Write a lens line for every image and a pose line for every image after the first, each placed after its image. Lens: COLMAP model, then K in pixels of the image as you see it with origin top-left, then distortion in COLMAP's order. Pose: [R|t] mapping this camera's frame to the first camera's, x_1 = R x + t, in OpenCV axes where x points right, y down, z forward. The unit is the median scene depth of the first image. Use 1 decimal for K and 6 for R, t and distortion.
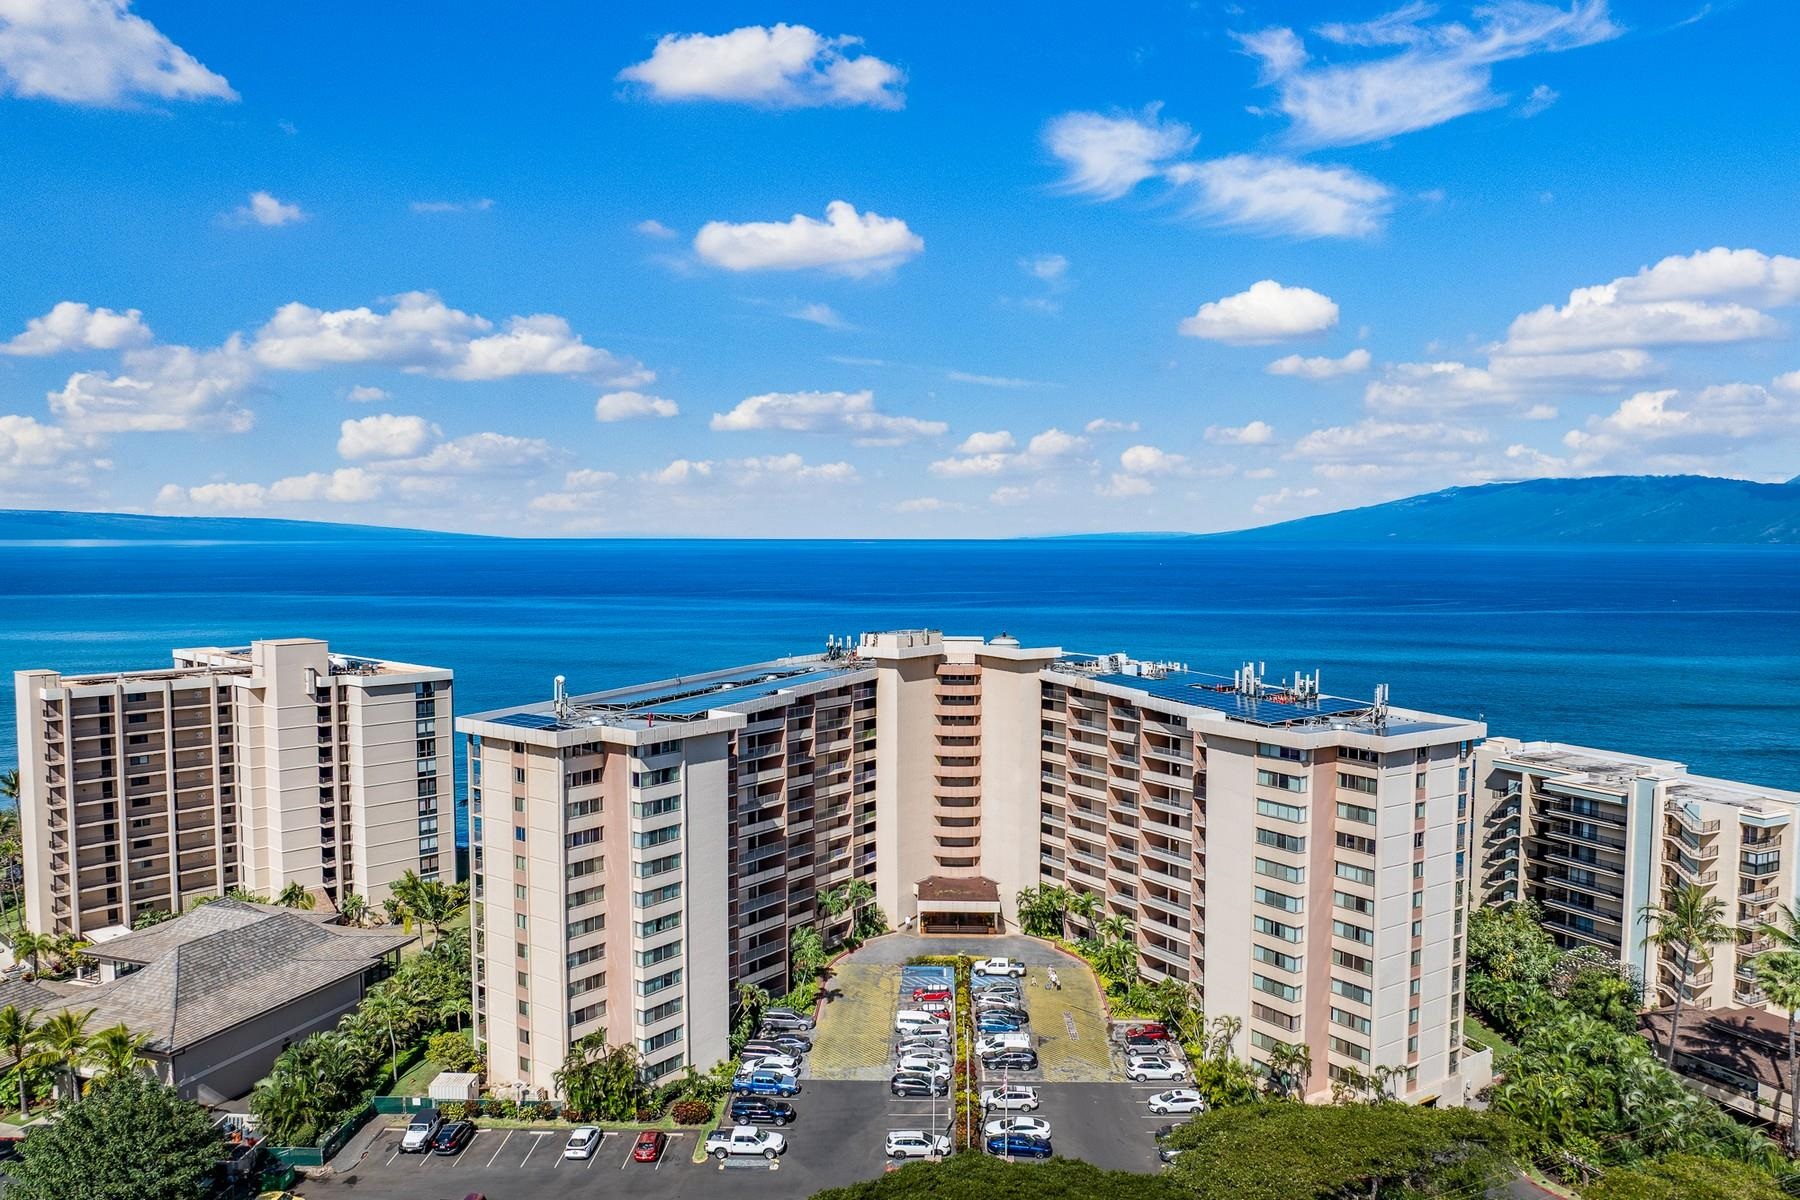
lens RADIAL K [[1291.9, 0, 900.0], [0, 1291.9, 600.0], [0, 0, 1]] dist [-0.030881, 0.001970]
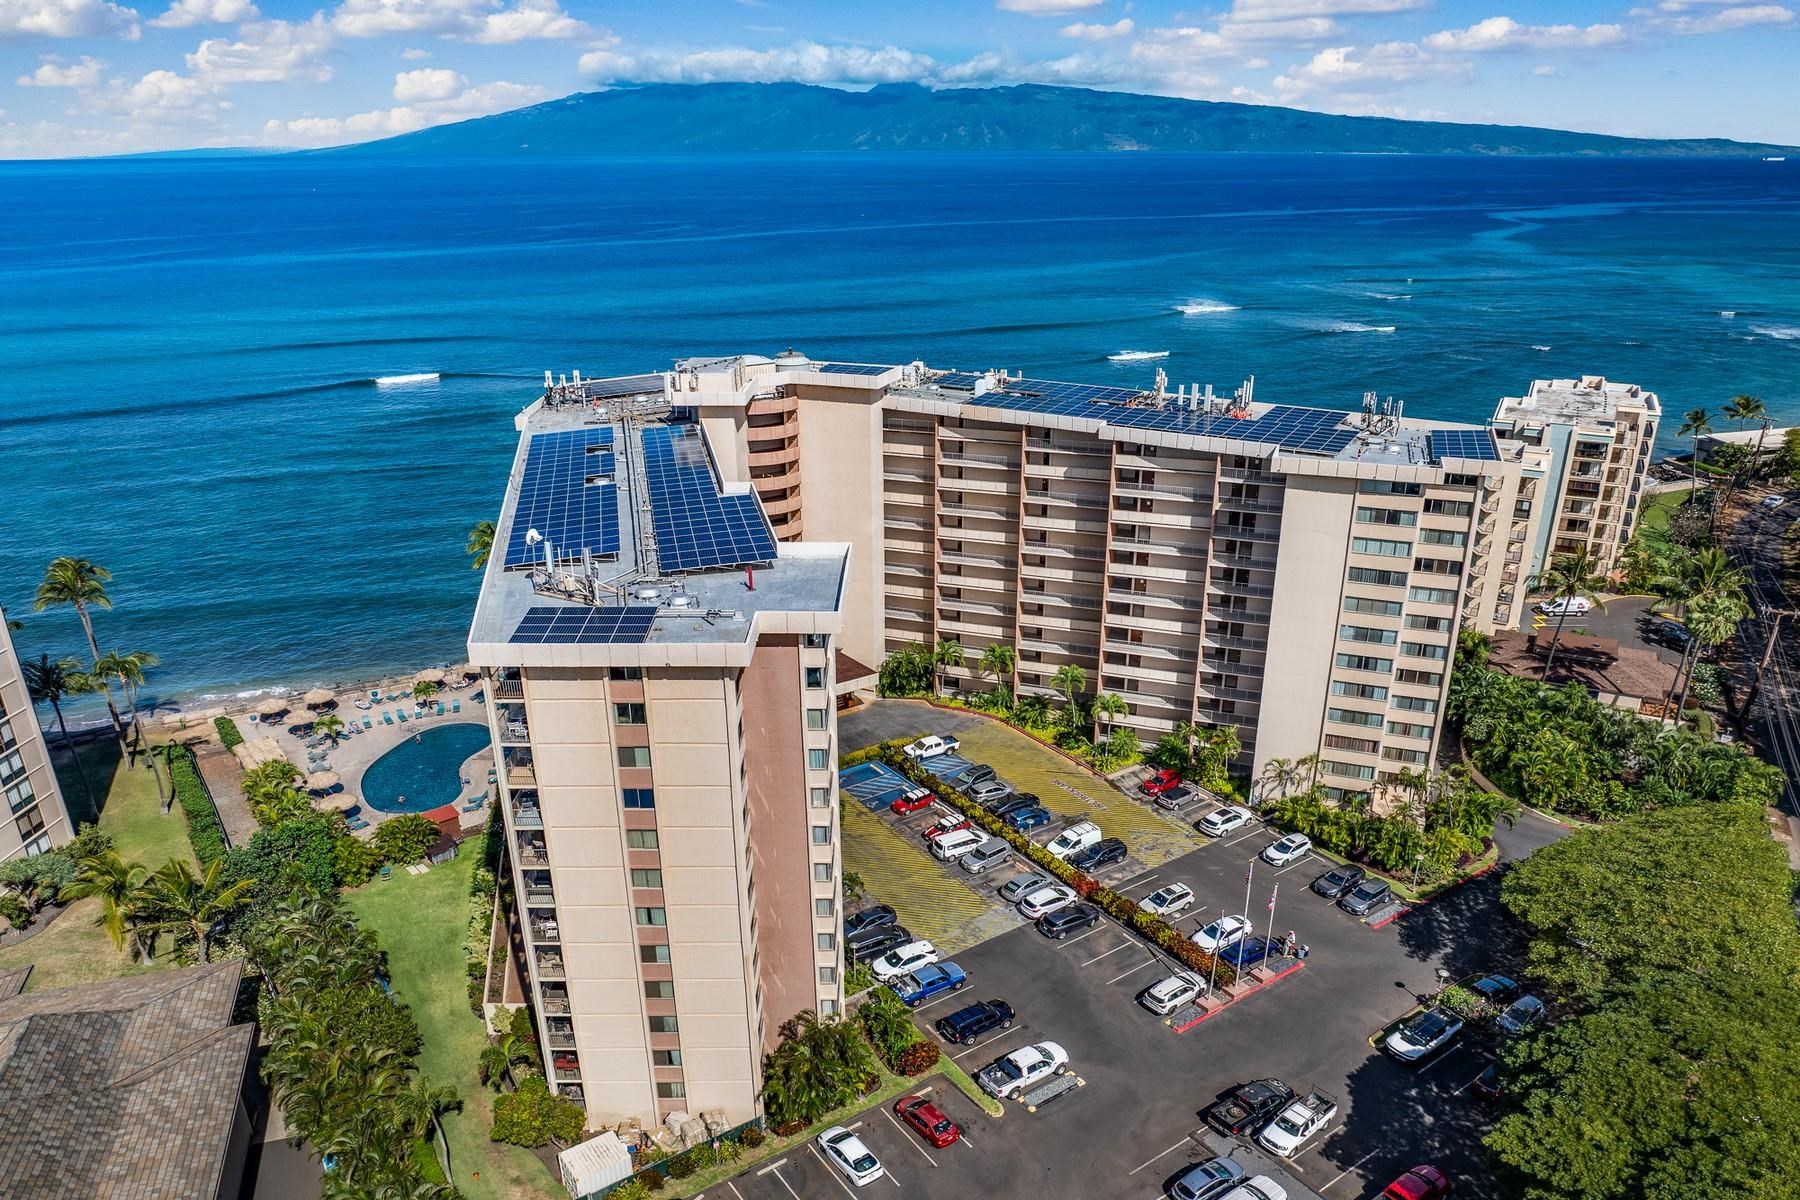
lens RADIAL K [[1251.2, 0, 902.8], [0, 1251.2, 693.3], [0, 0, 1]] dist [-0.019757, 0.001103]
pose [[0.803899, -0.248248, 0.540481, -0.432827], [0.040212, 0.929335, 0.367041, -0.075547], [-0.593405, -0.273330, 0.757074, 0.394336]]
